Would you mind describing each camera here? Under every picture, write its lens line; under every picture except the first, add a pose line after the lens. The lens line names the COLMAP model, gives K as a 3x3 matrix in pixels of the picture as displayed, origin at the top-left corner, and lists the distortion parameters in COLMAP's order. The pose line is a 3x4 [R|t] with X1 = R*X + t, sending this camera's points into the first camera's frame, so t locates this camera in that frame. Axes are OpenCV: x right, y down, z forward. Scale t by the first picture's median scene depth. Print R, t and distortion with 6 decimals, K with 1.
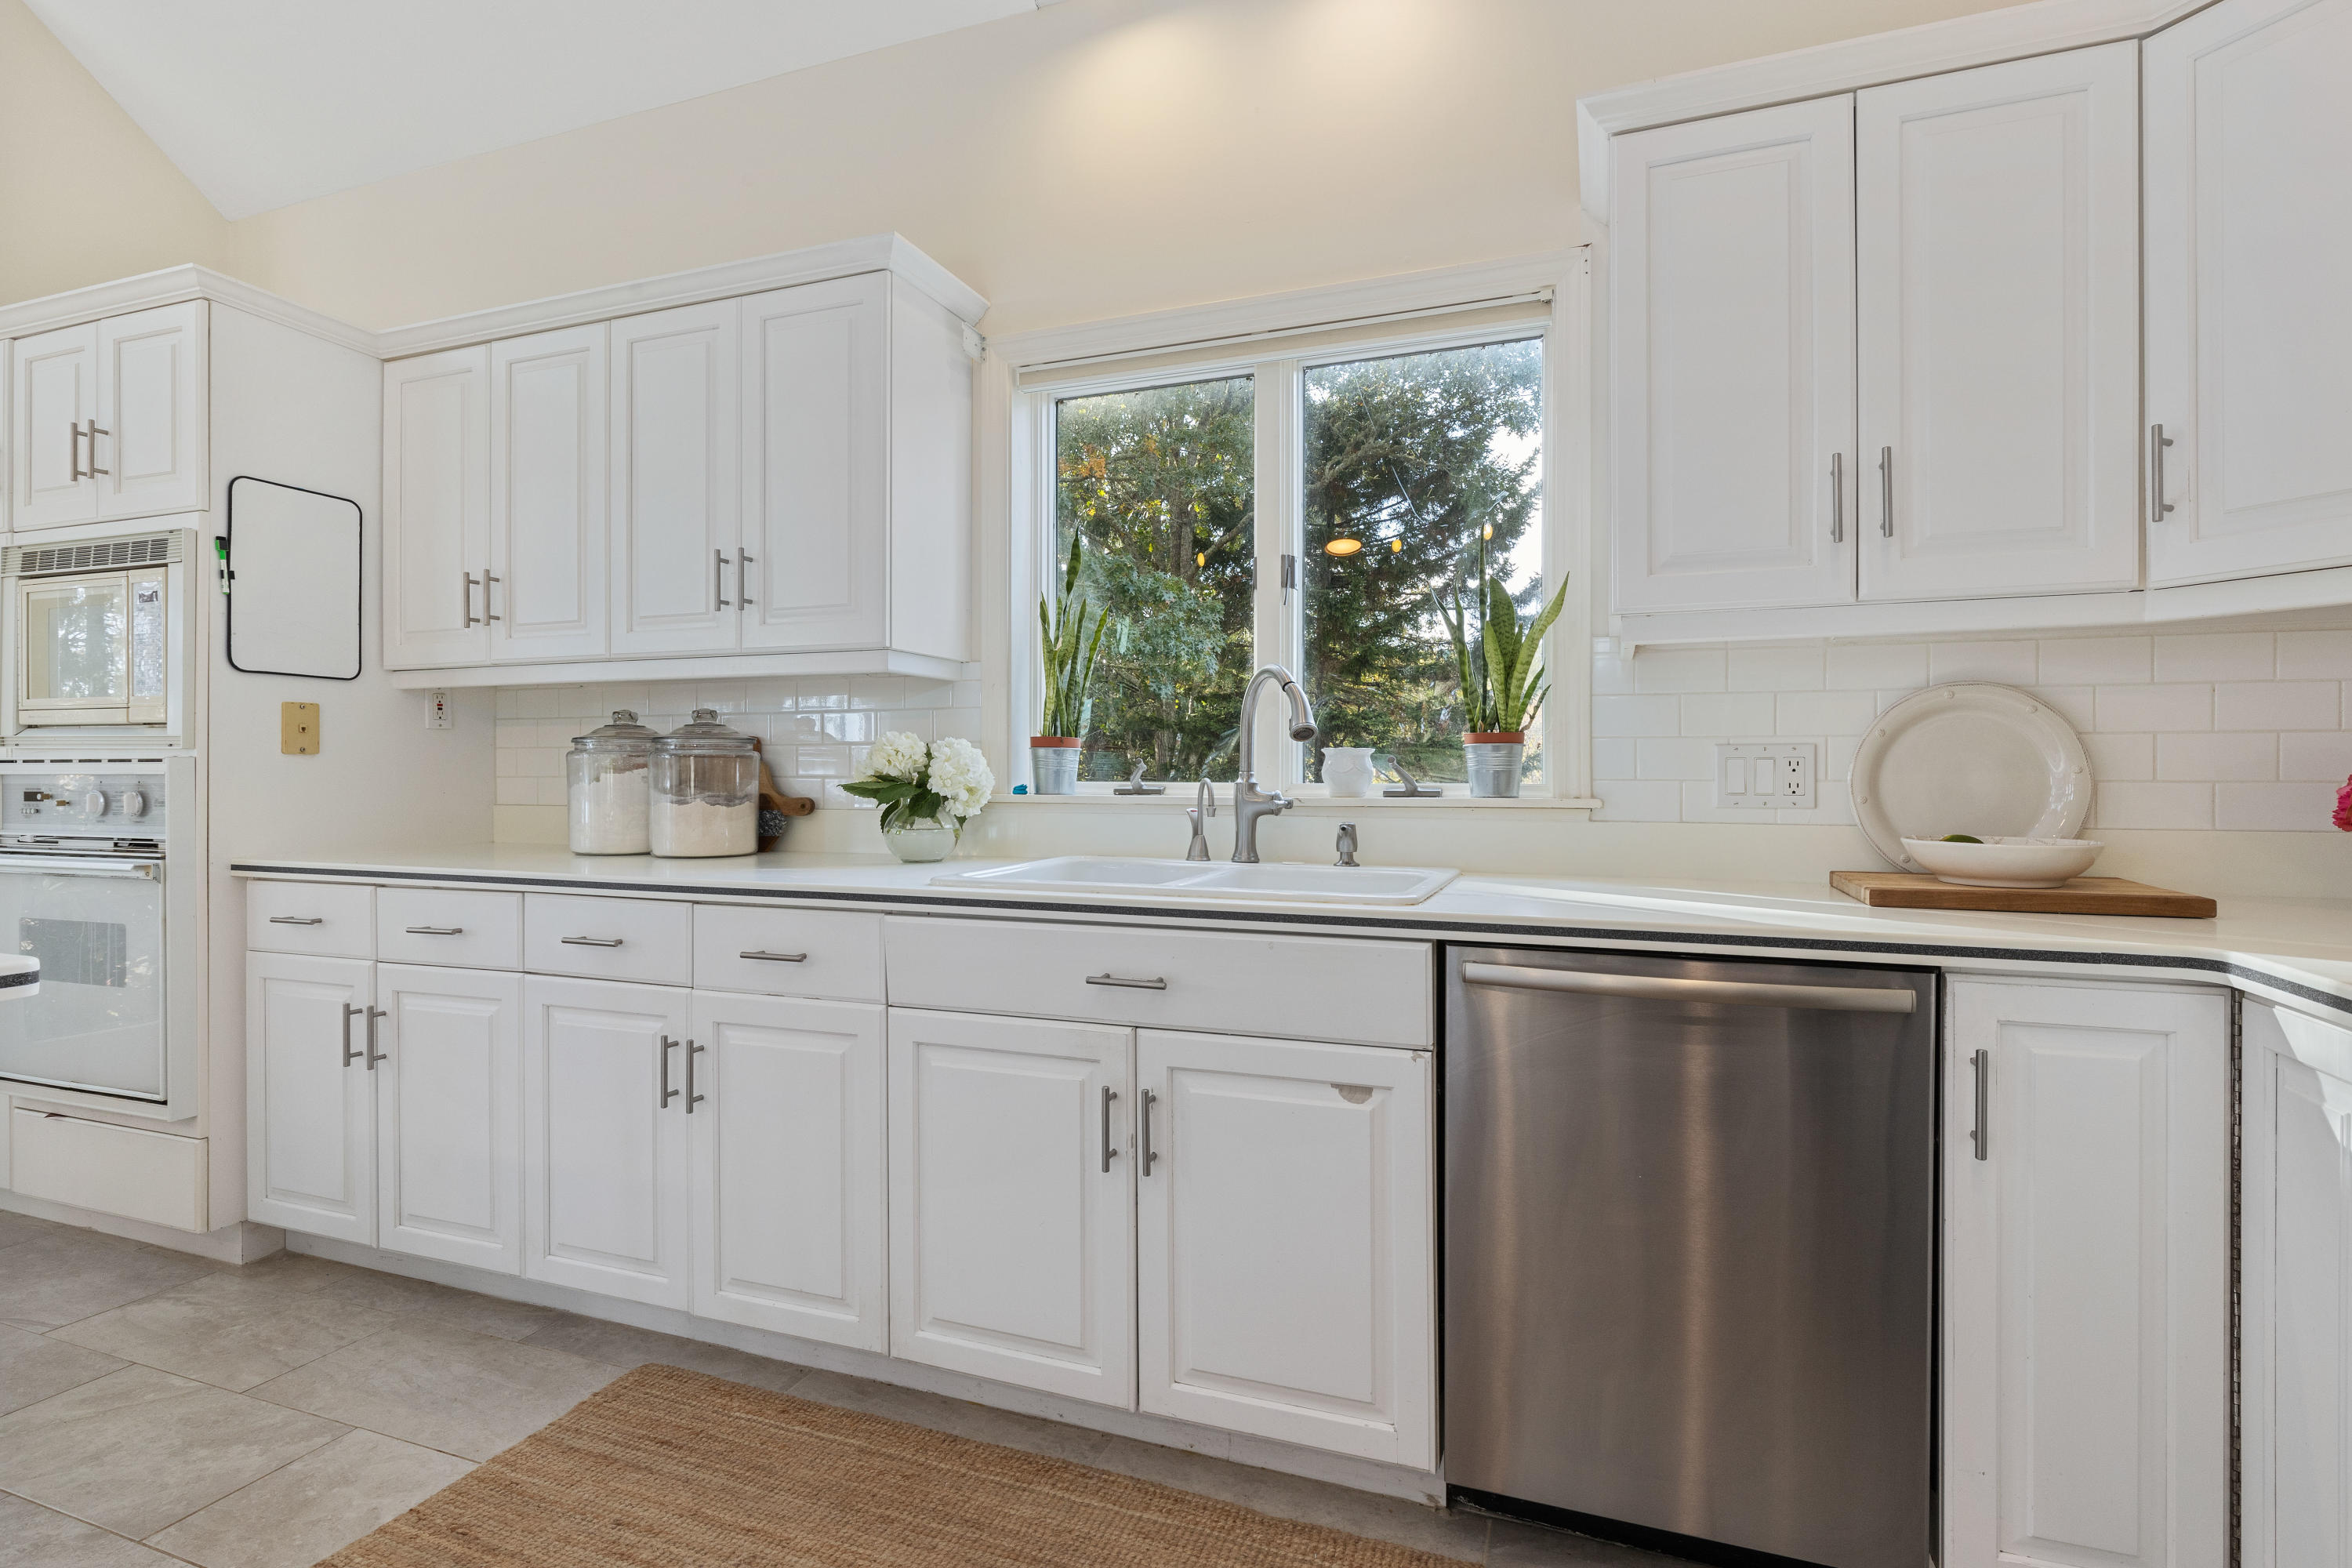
lens RADIAL K [[1141.6, 0, 1164.9], [0, 1141.6, 780.6], [0, 0, 1]] dist [0.005301, 0.000070]
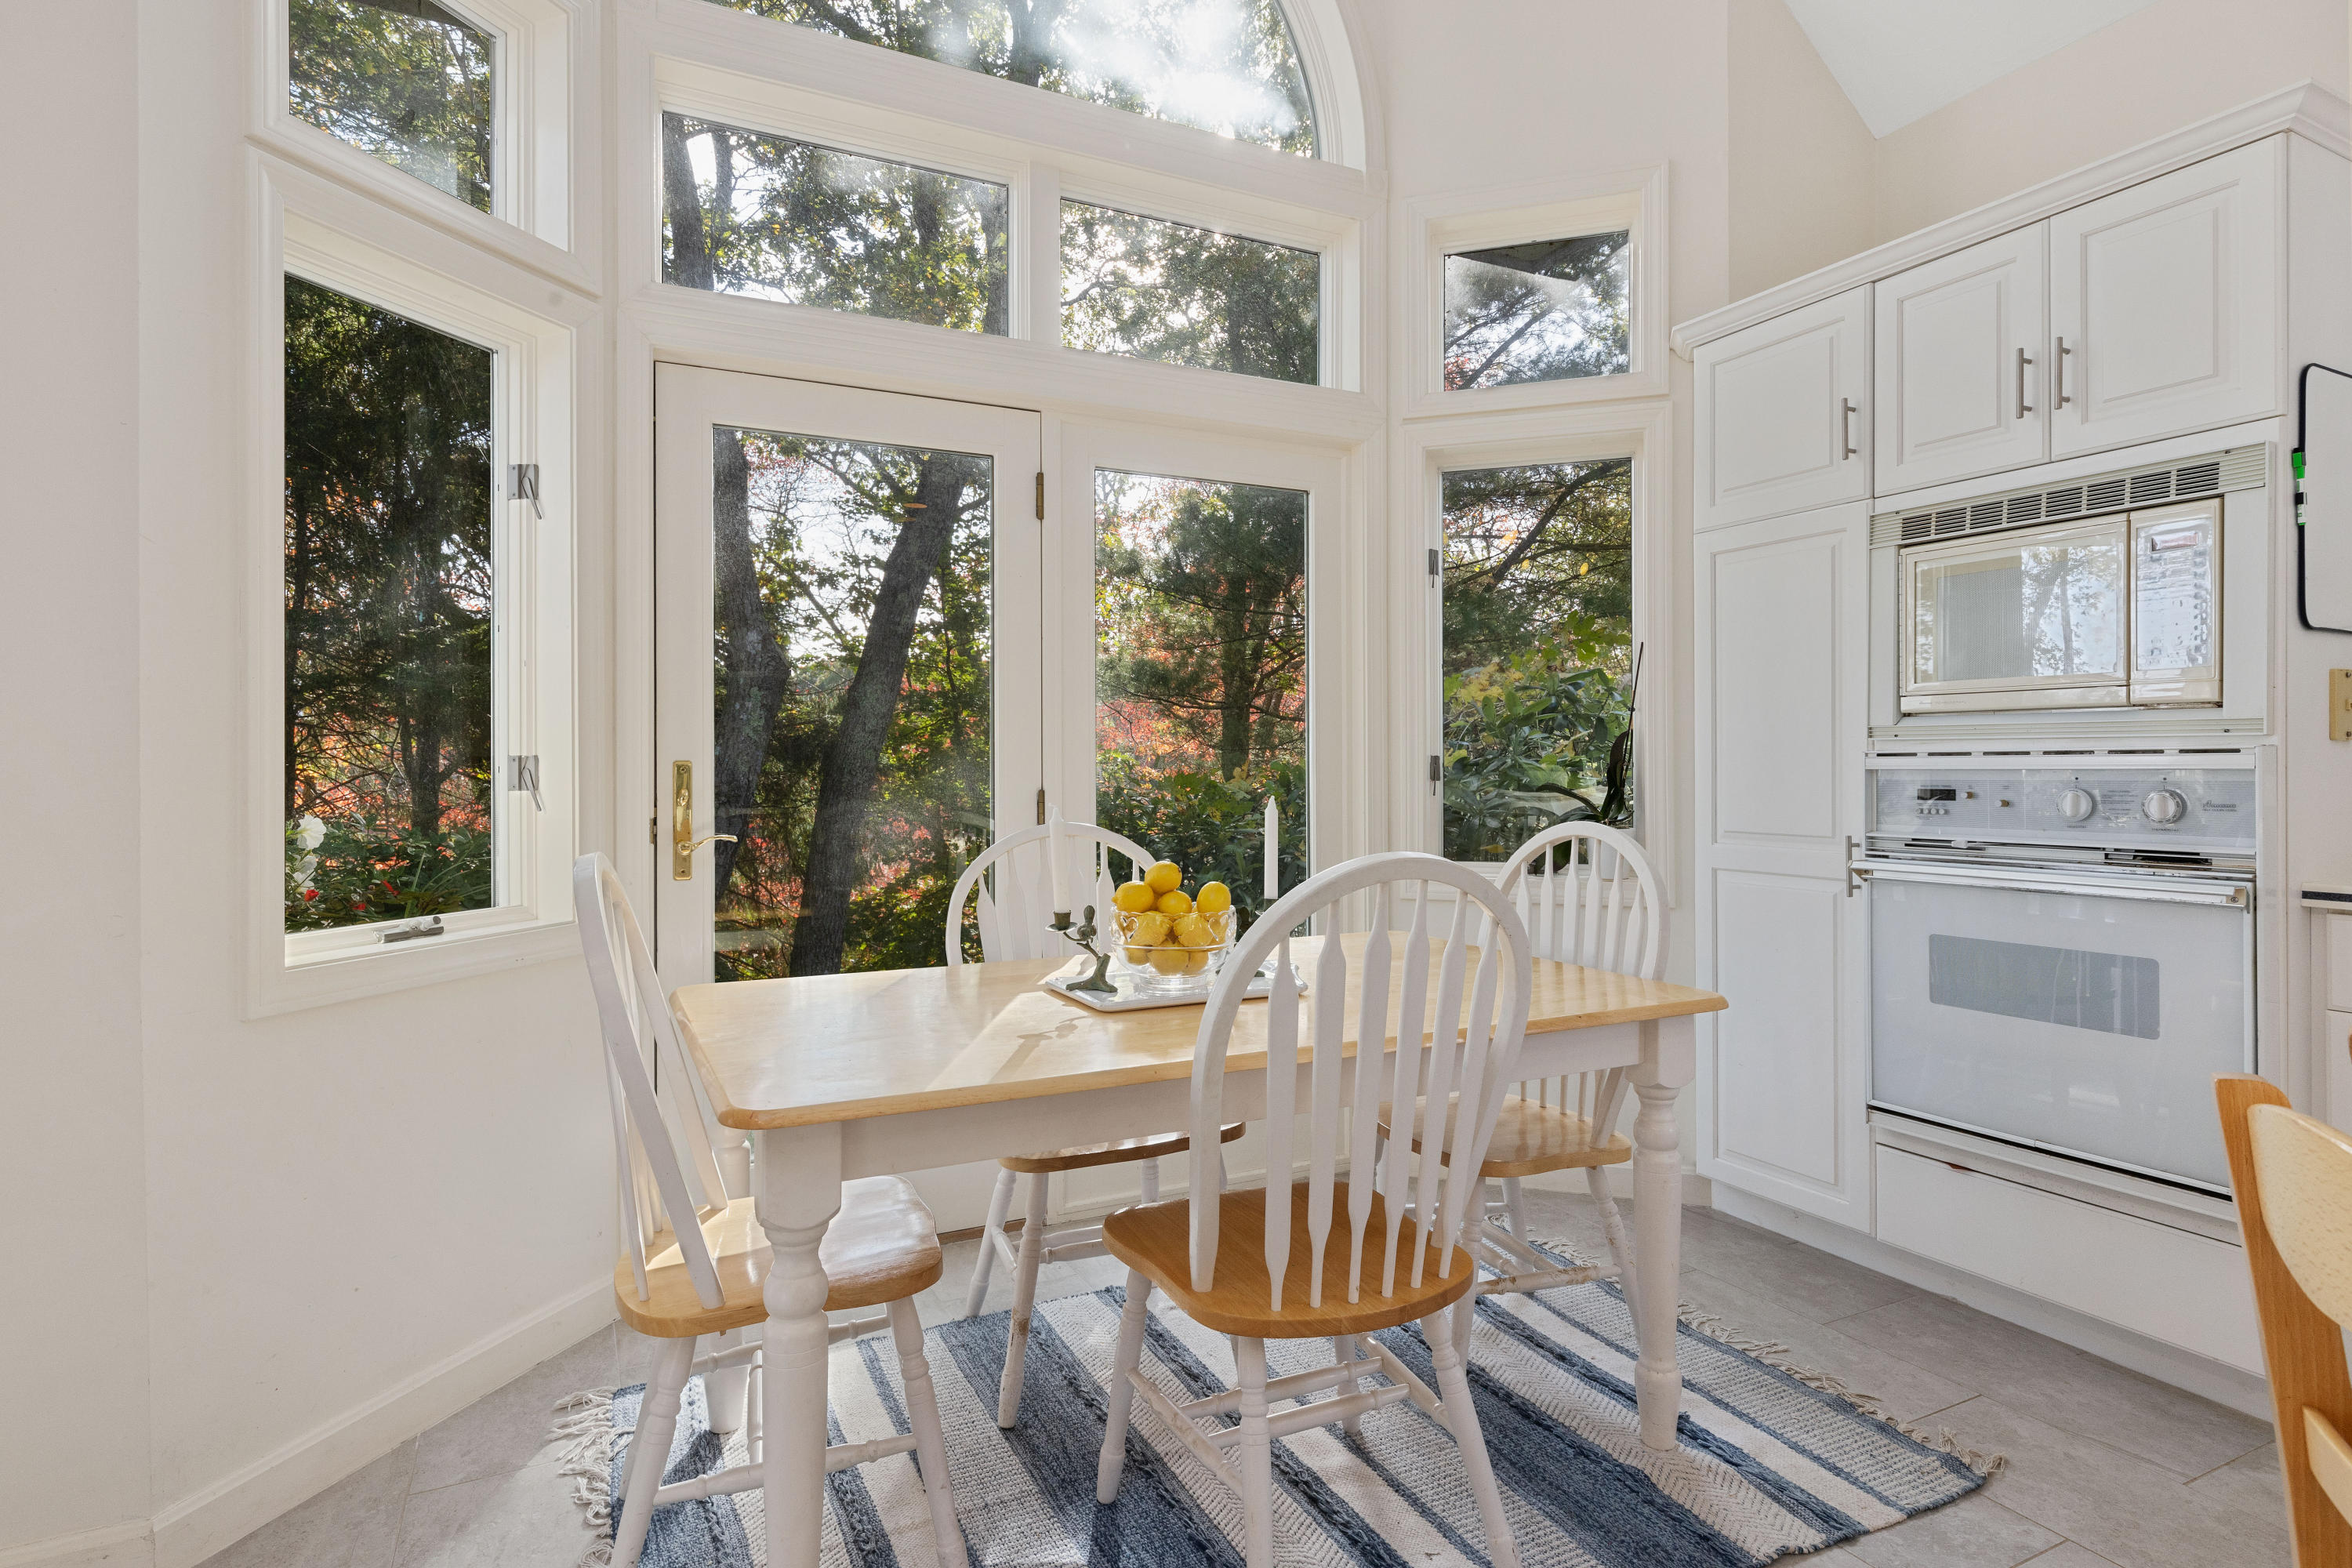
lens RADIAL K [[1226.0, 0, 1174.7], [0, 1226.0, 766.0], [0, 0, 1]] dist [0.000425, 0.000656]
pose [[0.737078, -0.004366, -0.675794, -0.836657], [-0.000242, 0.999977, -0.006725, -0.001629], [0.675808, 0.005120, 0.737060, -0.076444]]
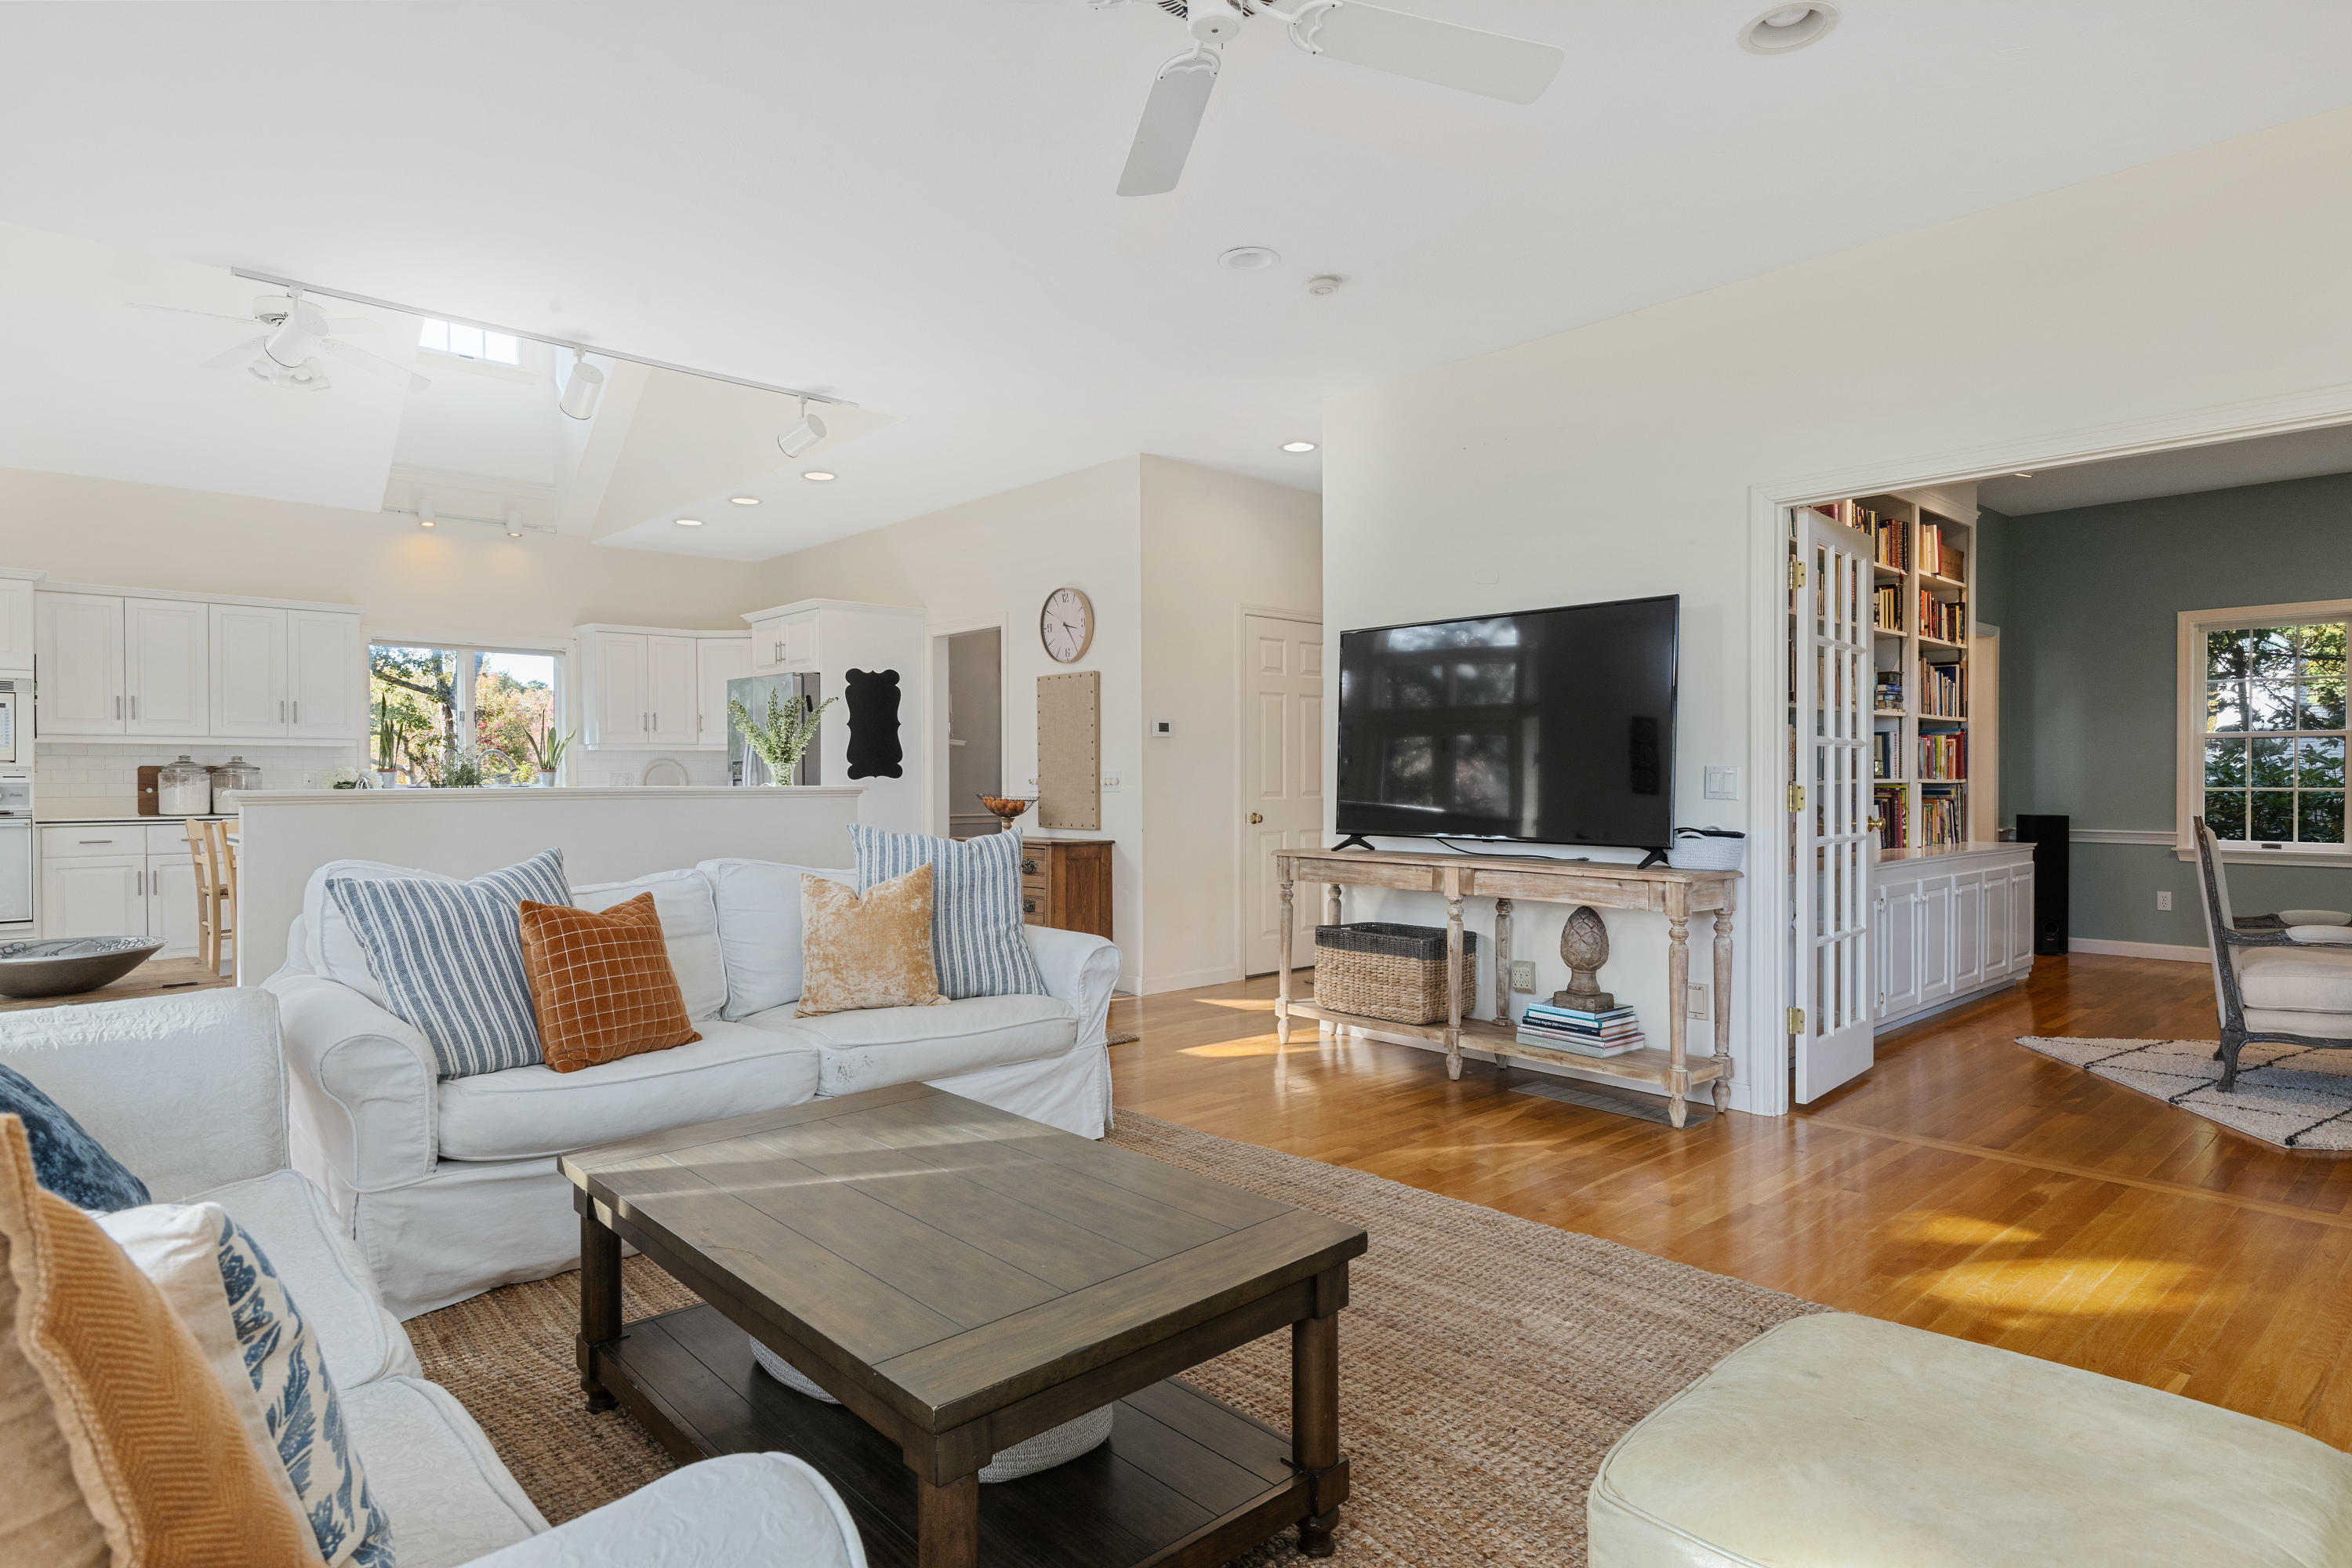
lens RADIAL K [[1246.6, 0, 1187.8], [0, 1246.6, 790.0], [0, 0, 1]] dist [-0.001353, 0.003756]
pose [[0.445511, -0.008933, 0.895232, -2.097792], [0.005602, 0.999958, 0.007191, 0.005333], [-0.895259, 0.001812, 0.445542, -2.288055]]
